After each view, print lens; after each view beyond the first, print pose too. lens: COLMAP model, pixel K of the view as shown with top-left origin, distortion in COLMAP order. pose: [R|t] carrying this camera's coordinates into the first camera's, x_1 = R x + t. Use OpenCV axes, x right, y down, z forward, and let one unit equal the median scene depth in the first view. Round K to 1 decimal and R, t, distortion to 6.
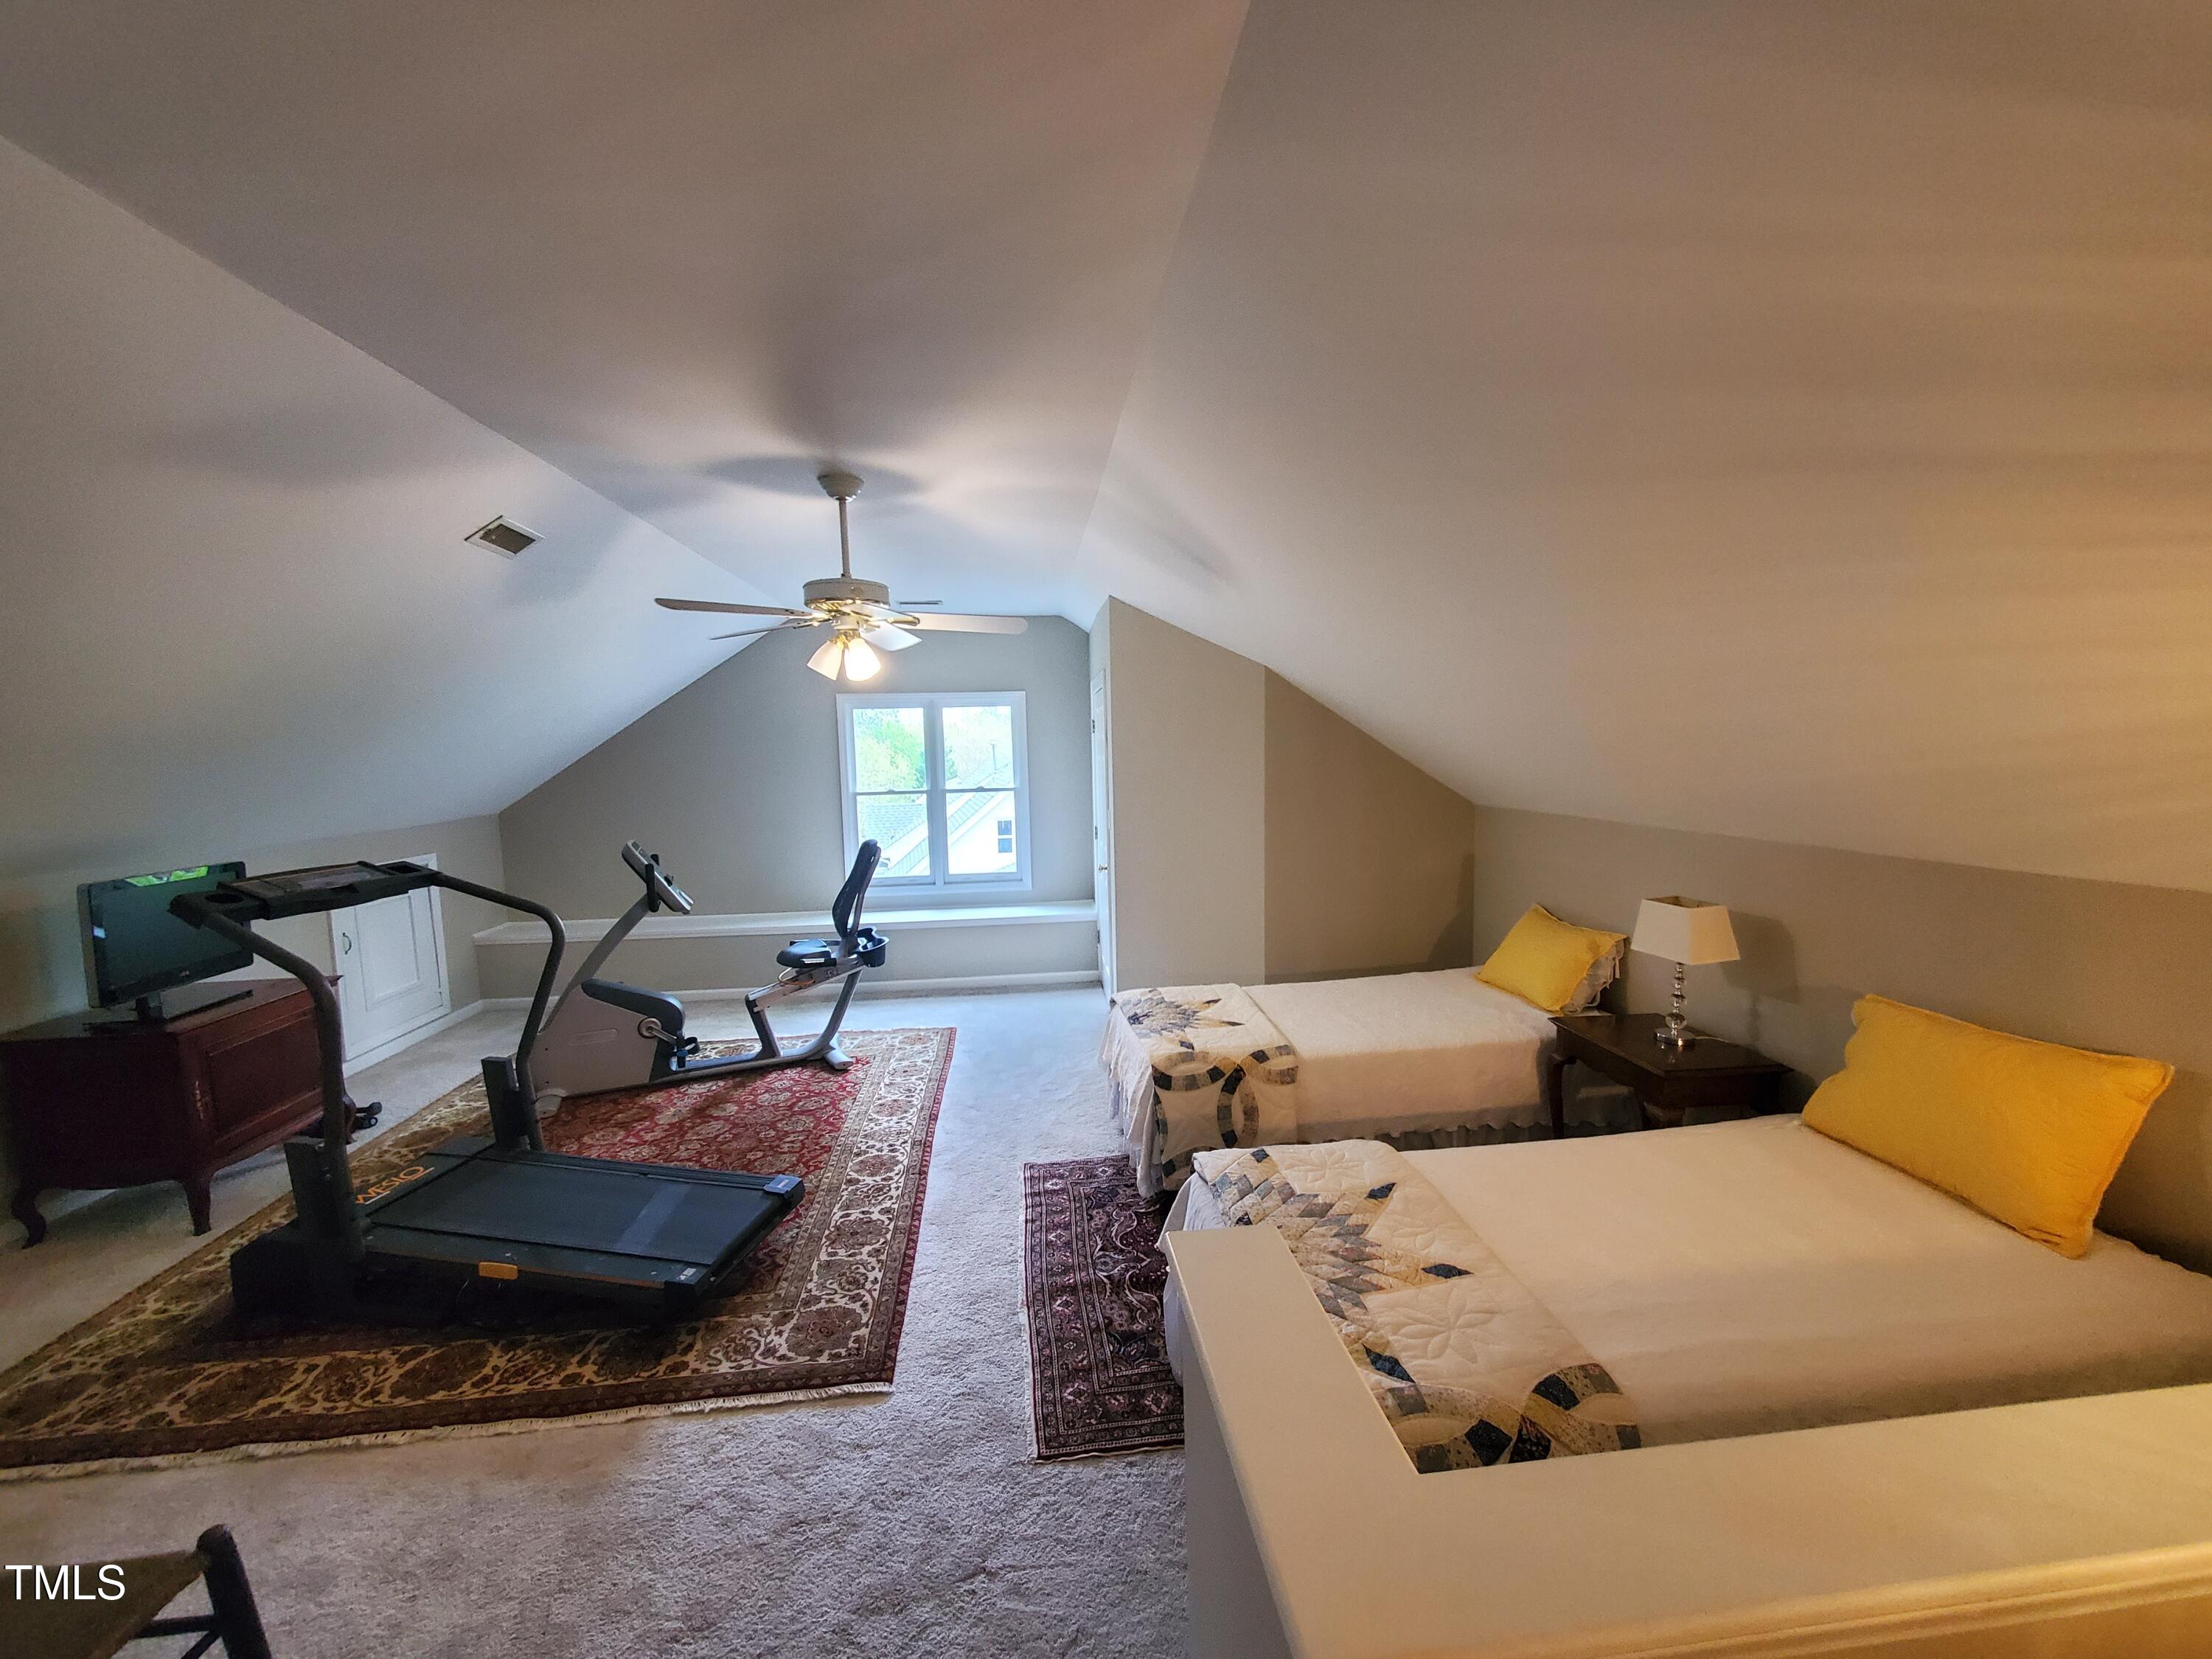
lens RADIAL K [[877.8, 0, 1099.3], [0, 877.8, 833.0], [0, 0, 1]] dist [-0.002738, 0.000124]
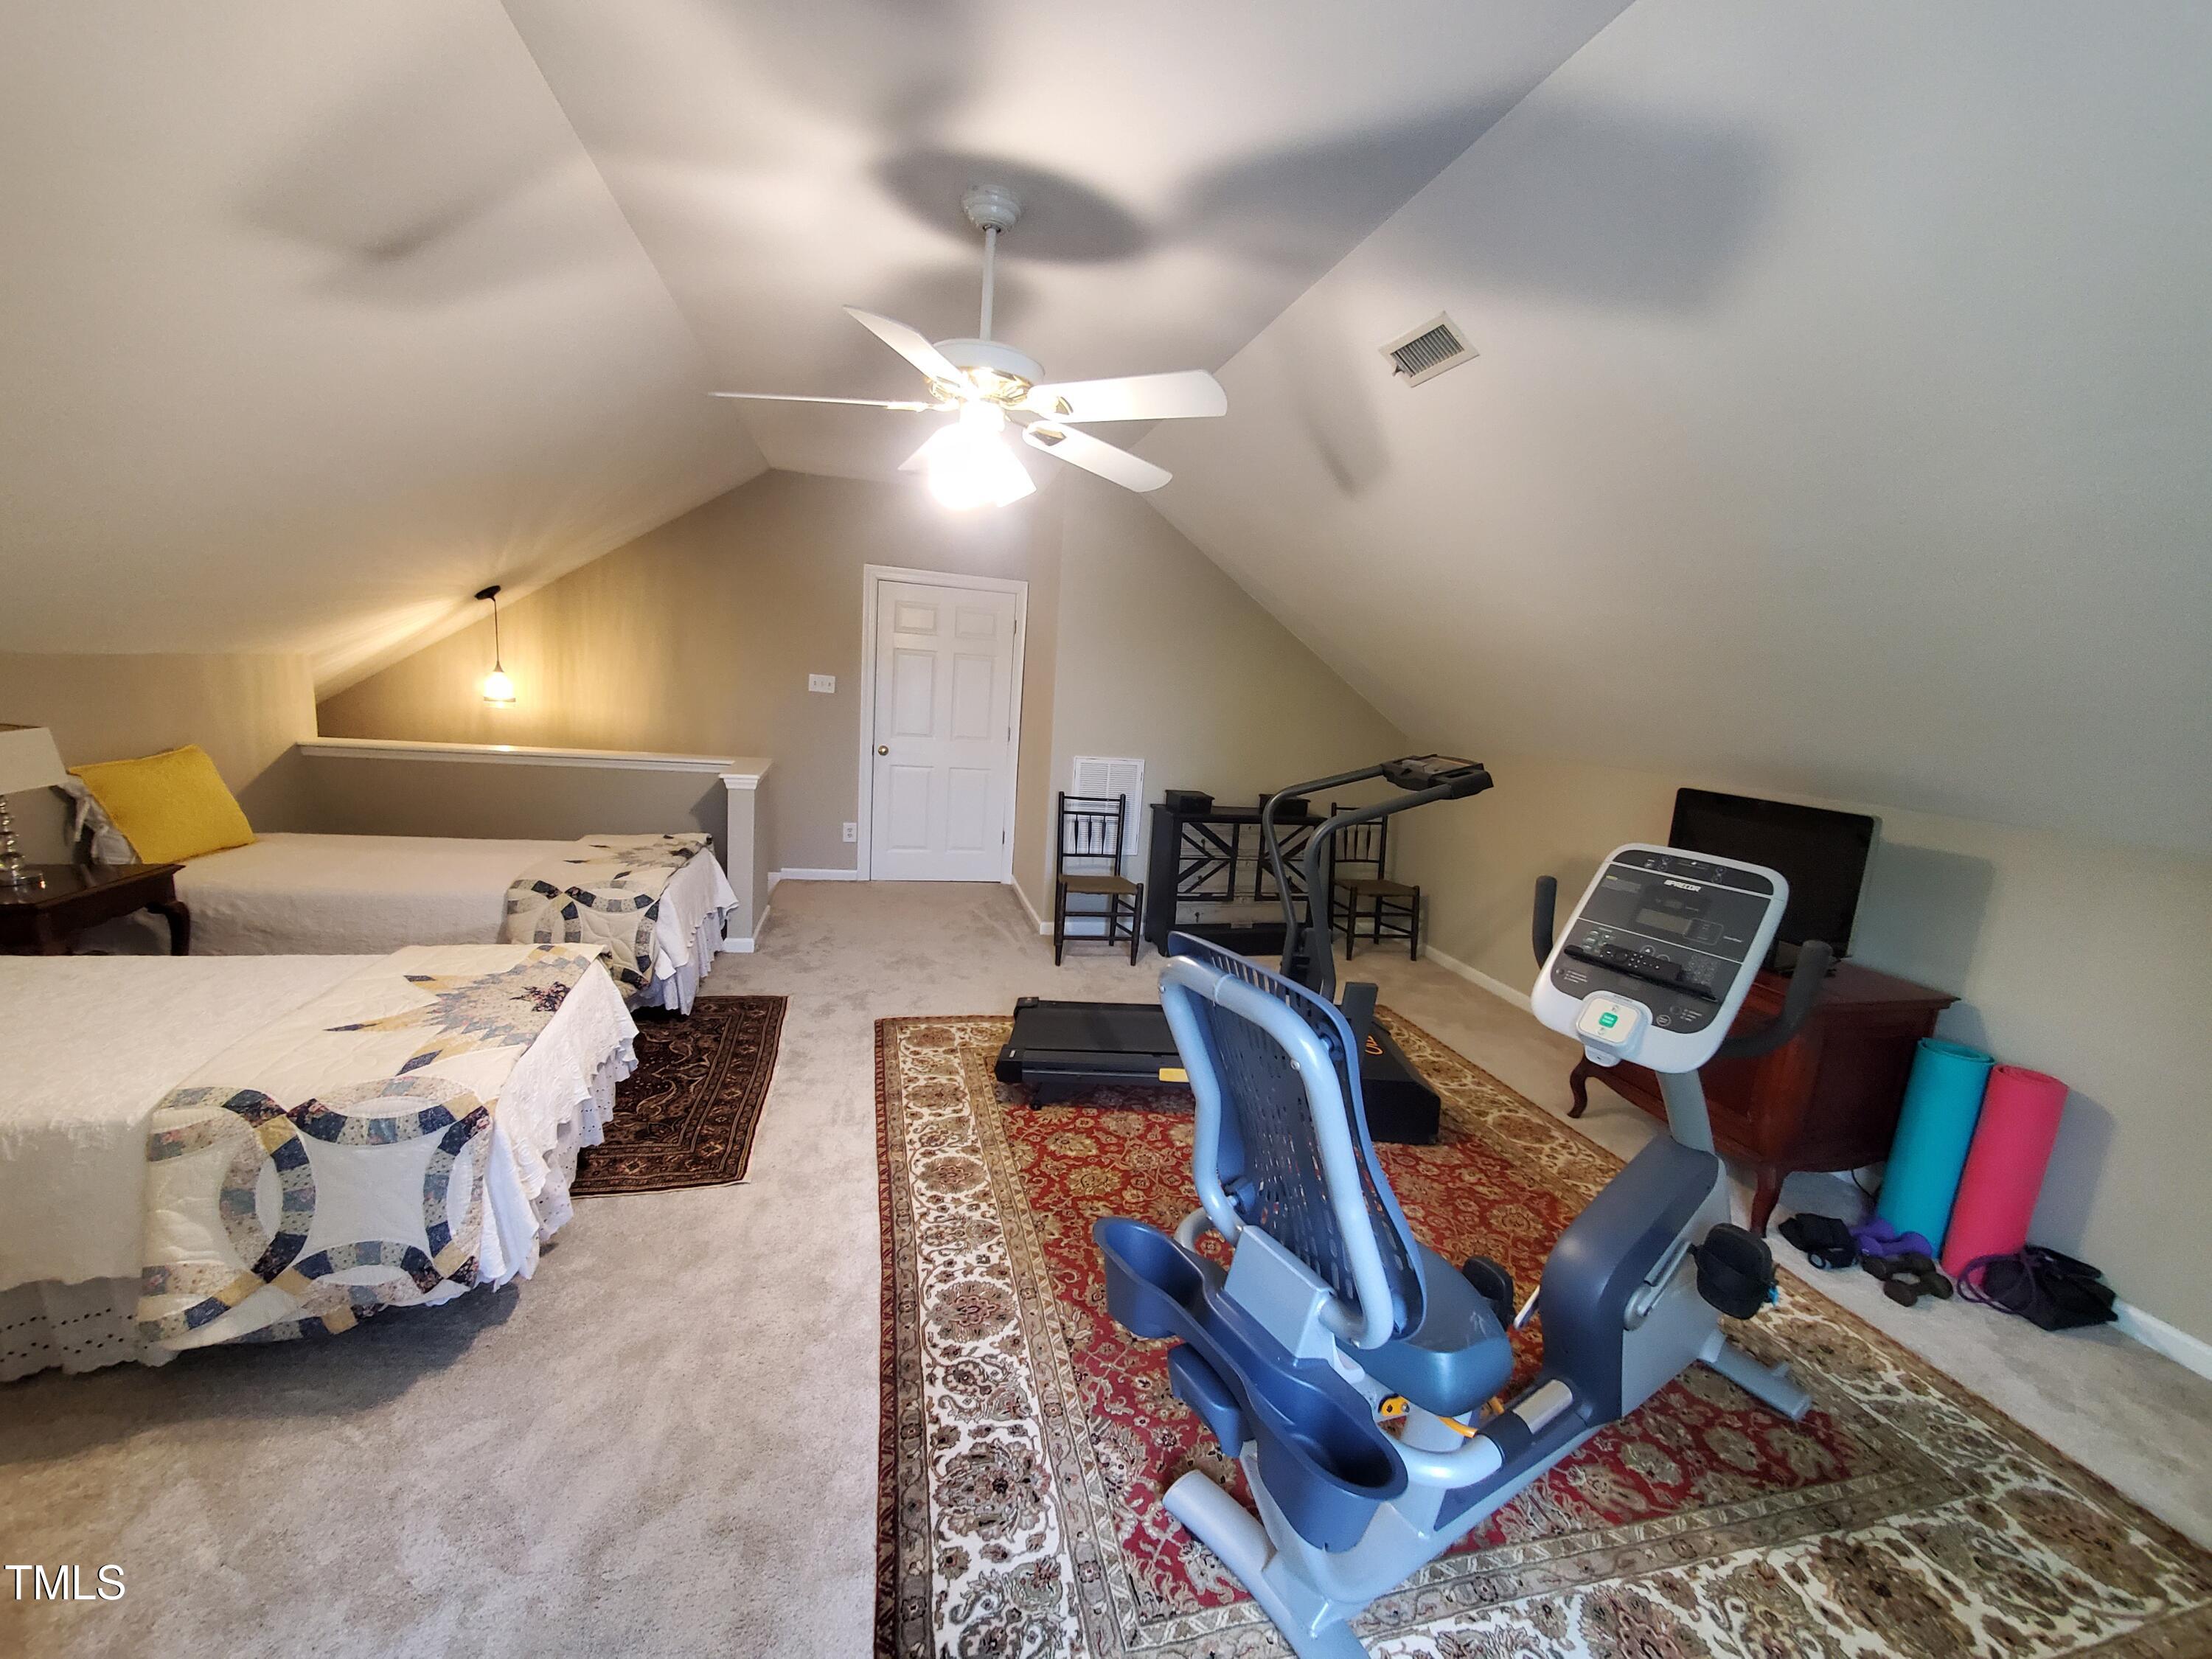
lens RADIAL K [[877.8, 0, 1099.3], [0, 877.8, 833.0], [0, 0, 1]] dist [-0.002738, 0.000124]
pose [[-0.988484, -0.021446, -0.149797, -0.269604], [-0.061491, 0.961420, 0.268123, -0.109112], [0.138268, 0.274247, -0.951667, 1.700705]]
